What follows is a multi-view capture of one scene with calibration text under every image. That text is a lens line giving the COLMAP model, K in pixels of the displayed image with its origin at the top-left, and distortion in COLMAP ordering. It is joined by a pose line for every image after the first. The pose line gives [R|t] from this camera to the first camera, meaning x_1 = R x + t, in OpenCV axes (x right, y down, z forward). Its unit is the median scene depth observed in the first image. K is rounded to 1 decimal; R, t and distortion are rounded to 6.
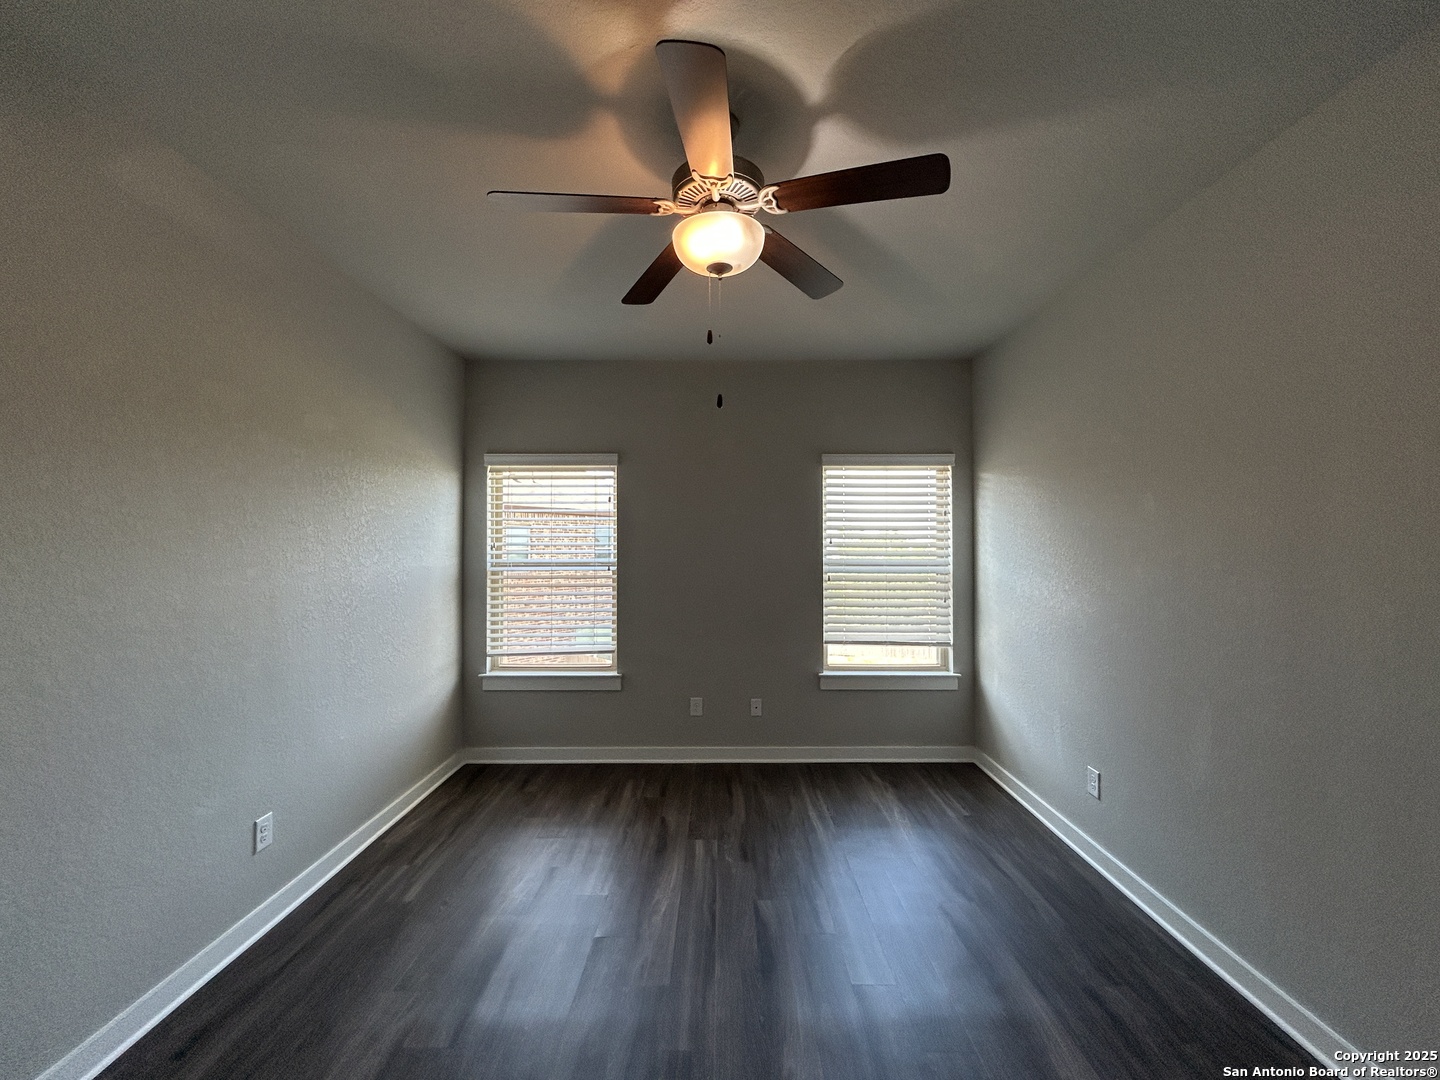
lens RADIAL K [[580.5, 0, 722.6], [0, 580.5, 538.3], [0, 0, 1]] dist [-0.001461, 0.000542]
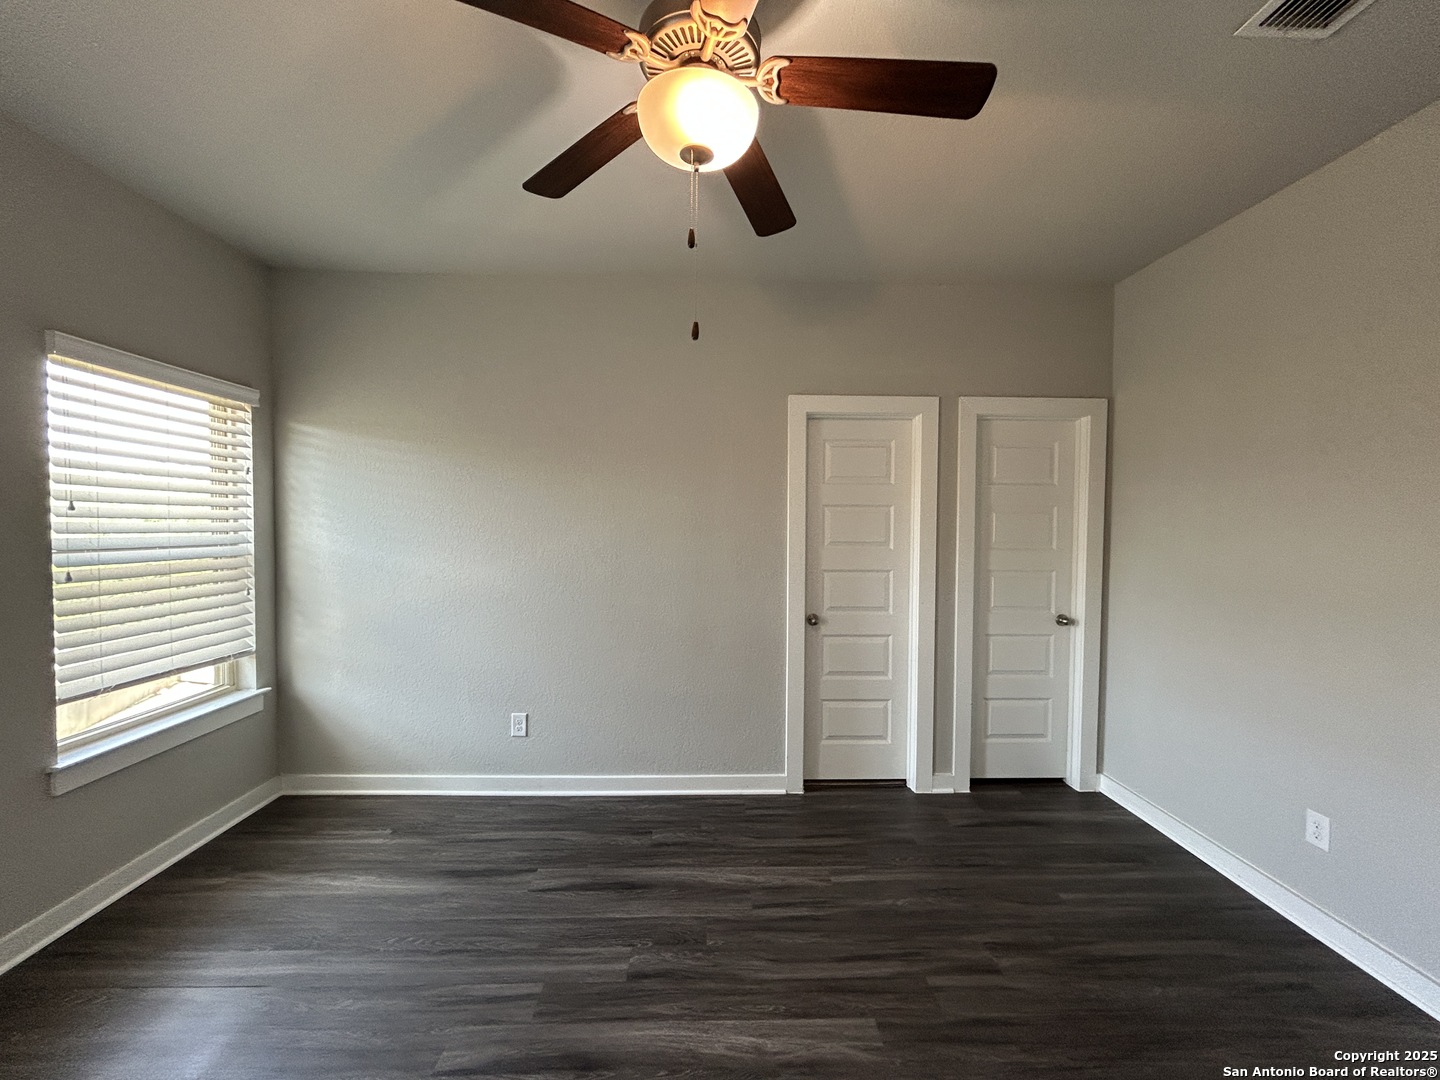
lens RADIAL K [[583.4, 0, 719.0], [0, 583.4, 544.4], [0, 0, 1]] dist [-0.001310, 0.000194]
pose [[-0.027914, -0.037502, 0.998907, -0.360513], [-0.023896, 0.999035, 0.036839, 0.007110], [-0.999325, -0.022841, -0.028783, 0.451323]]
